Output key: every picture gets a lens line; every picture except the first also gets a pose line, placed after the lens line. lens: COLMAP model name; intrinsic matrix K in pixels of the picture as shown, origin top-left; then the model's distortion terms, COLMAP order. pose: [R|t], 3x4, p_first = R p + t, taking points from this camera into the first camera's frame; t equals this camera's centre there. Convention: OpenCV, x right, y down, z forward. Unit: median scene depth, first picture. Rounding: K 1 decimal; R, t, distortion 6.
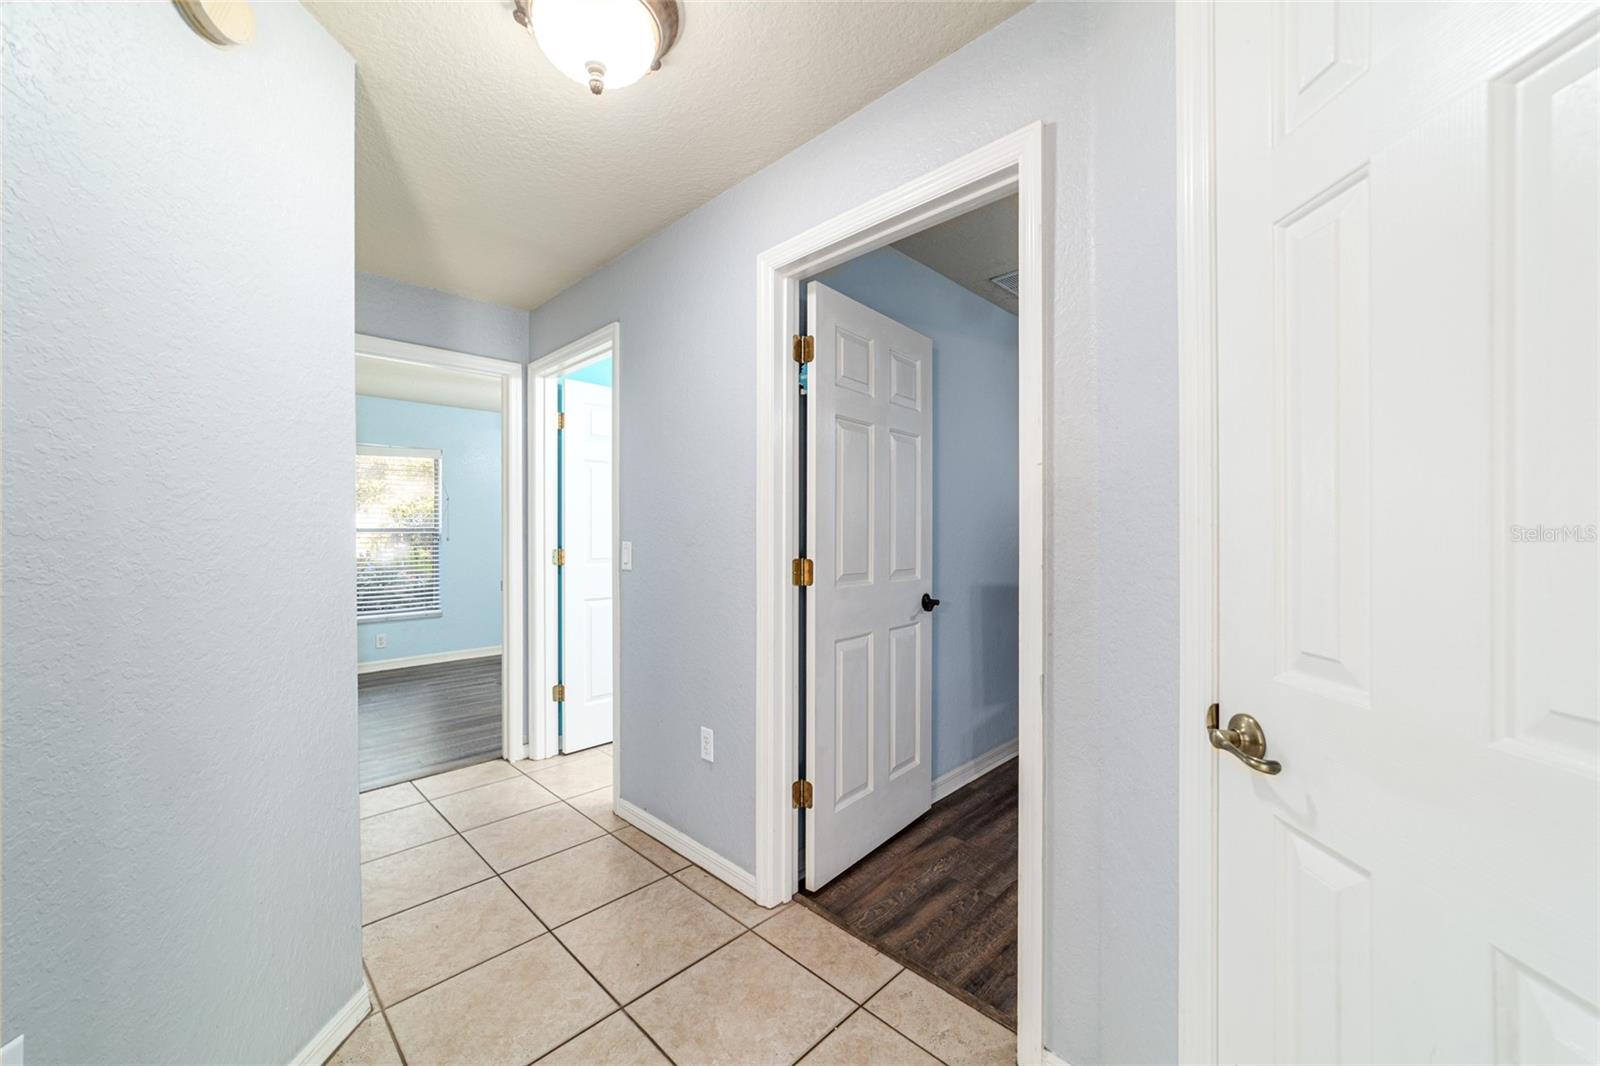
lens RADIAL K [[616.7, 0, 800.0], [0, 616.7, 534.1], [0, 0, 1]] dist [-0.011139, 0.005982]
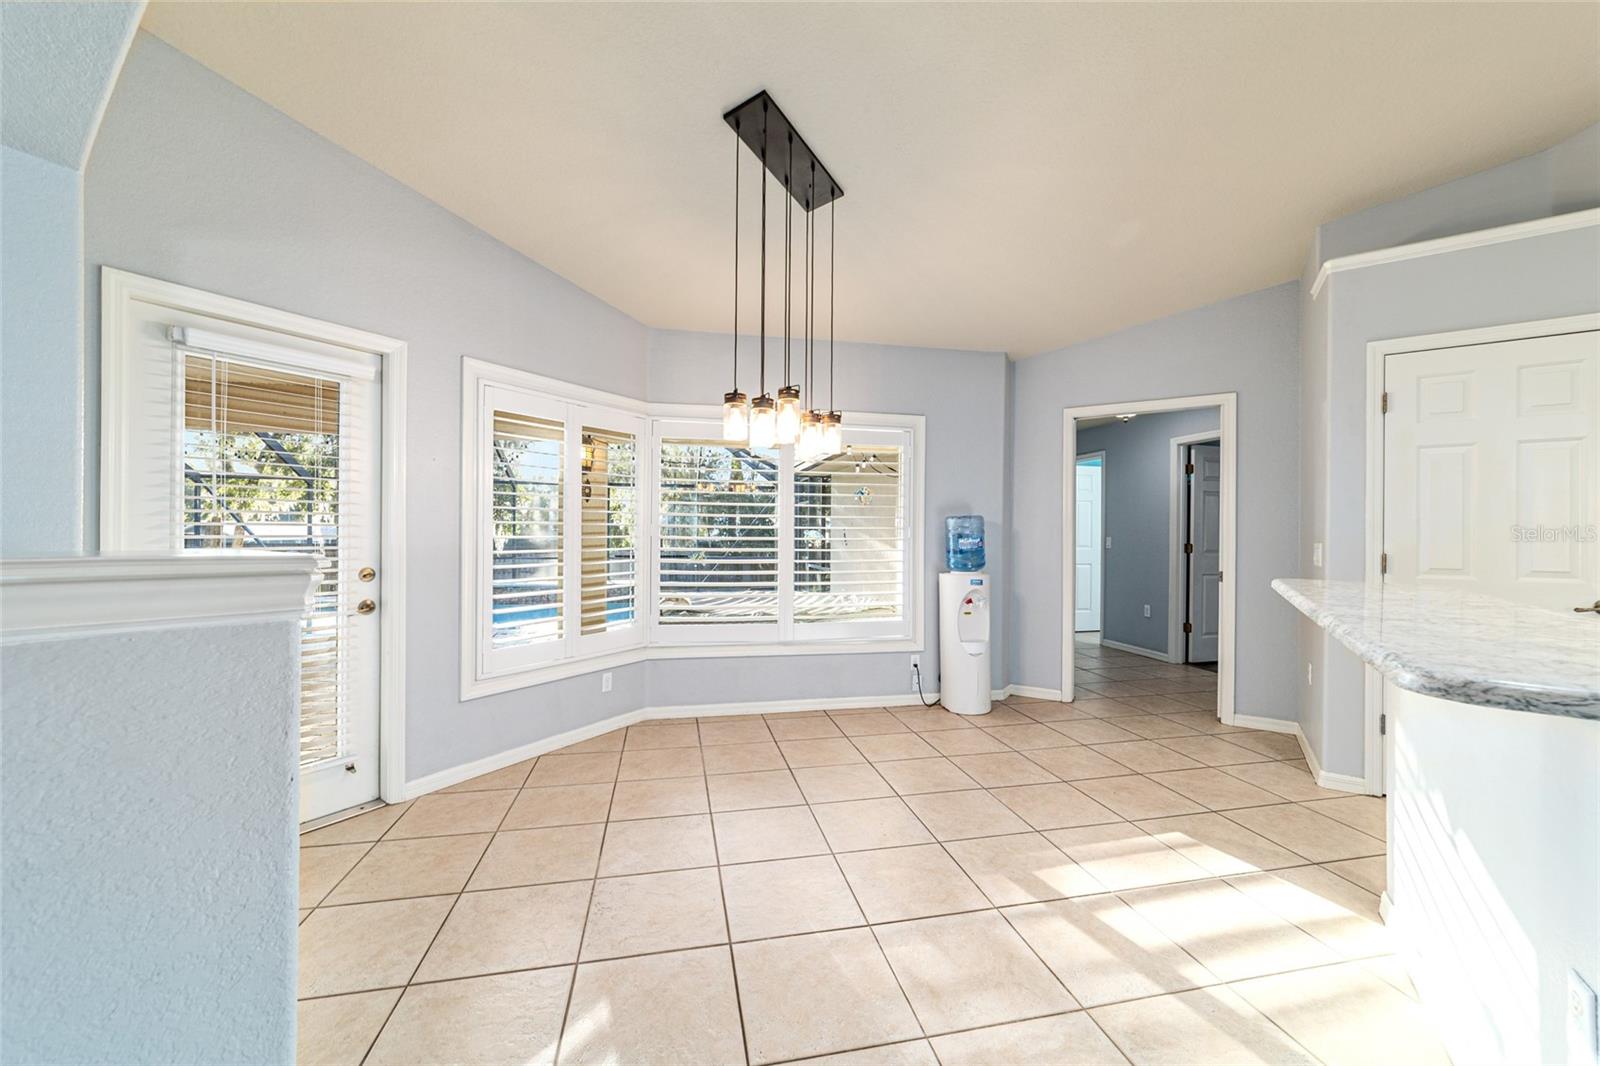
lens RADIAL K [[616.7, 0, 793.7], [0, 616.7, 532.7], [0, 0, 1]] dist [-0.011139, 0.005982]
pose [[0.829912, 0.007984, -0.557837, 0.072574], [-0.008537, 0.999962, 0.001611, 0.000296], [0.557829, 0.003425, 0.829949, -2.310004]]
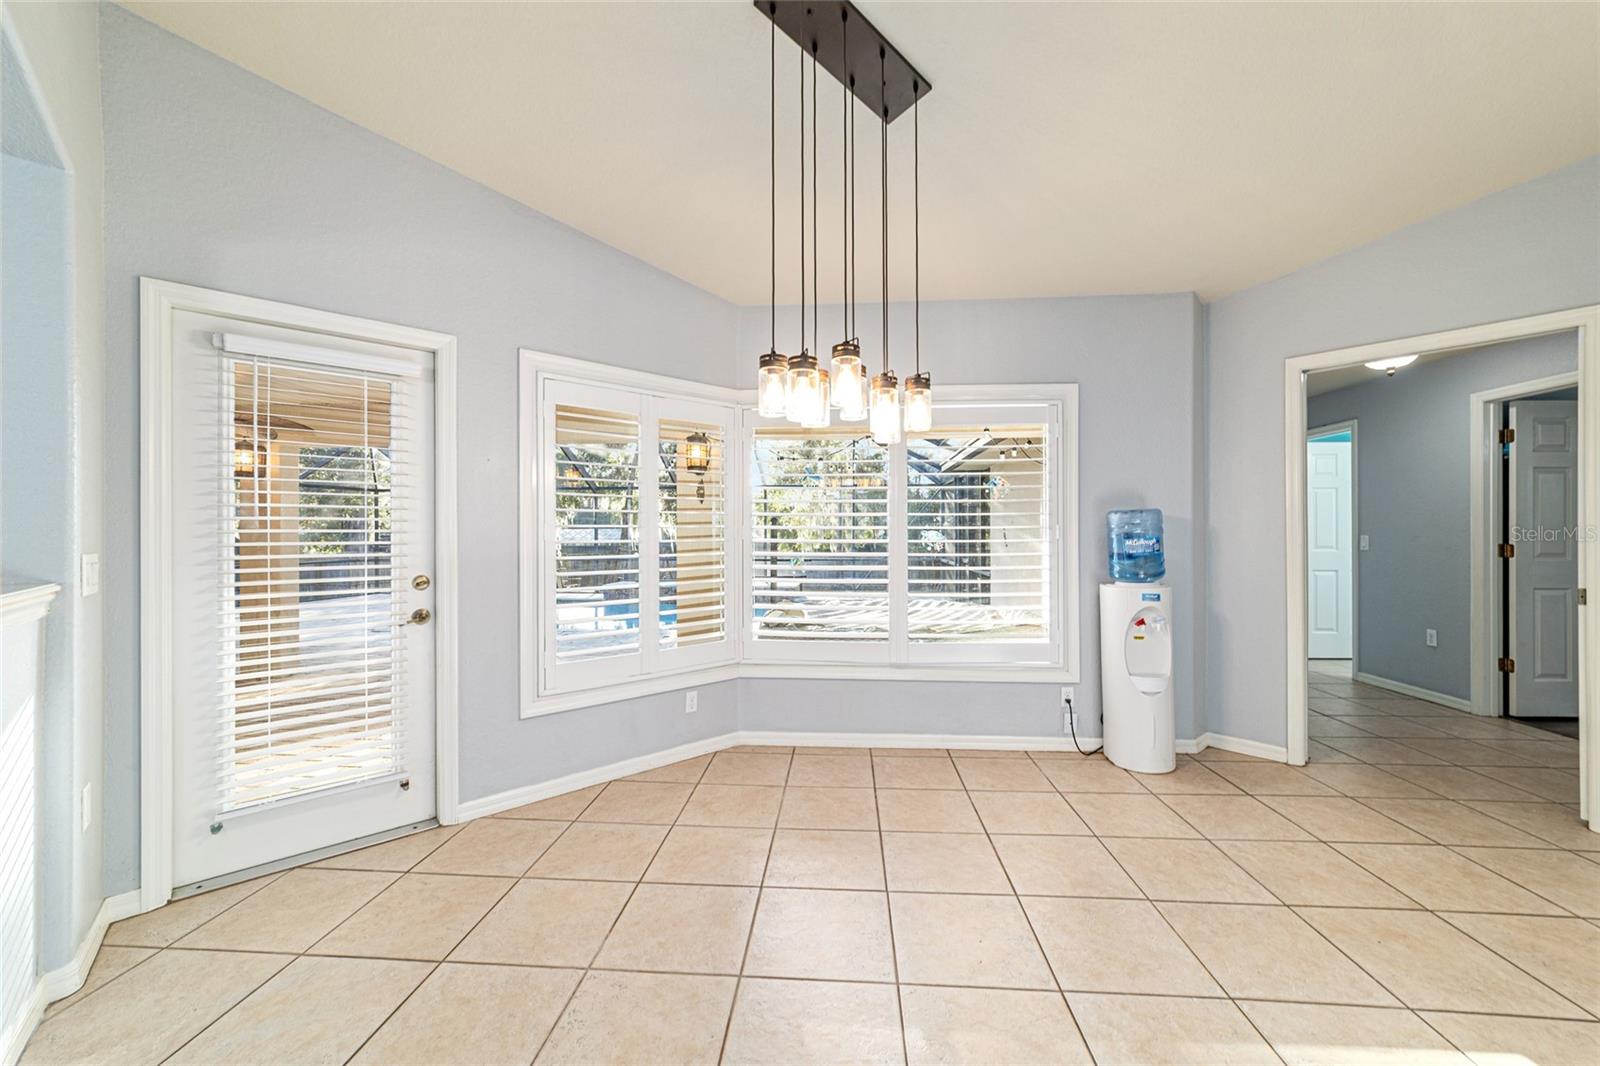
lens RADIAL K [[616.7, 0, 793.8], [0, 616.7, 532.4], [0, 0, 1]] dist [-0.011139, 0.005982]
pose [[0.645071, -0.002059, -0.764120, 0.035589], [0.002381, 0.999997, -0.000684, -0.000085], [0.764119, -0.001378, 0.645074, -1.949555]]
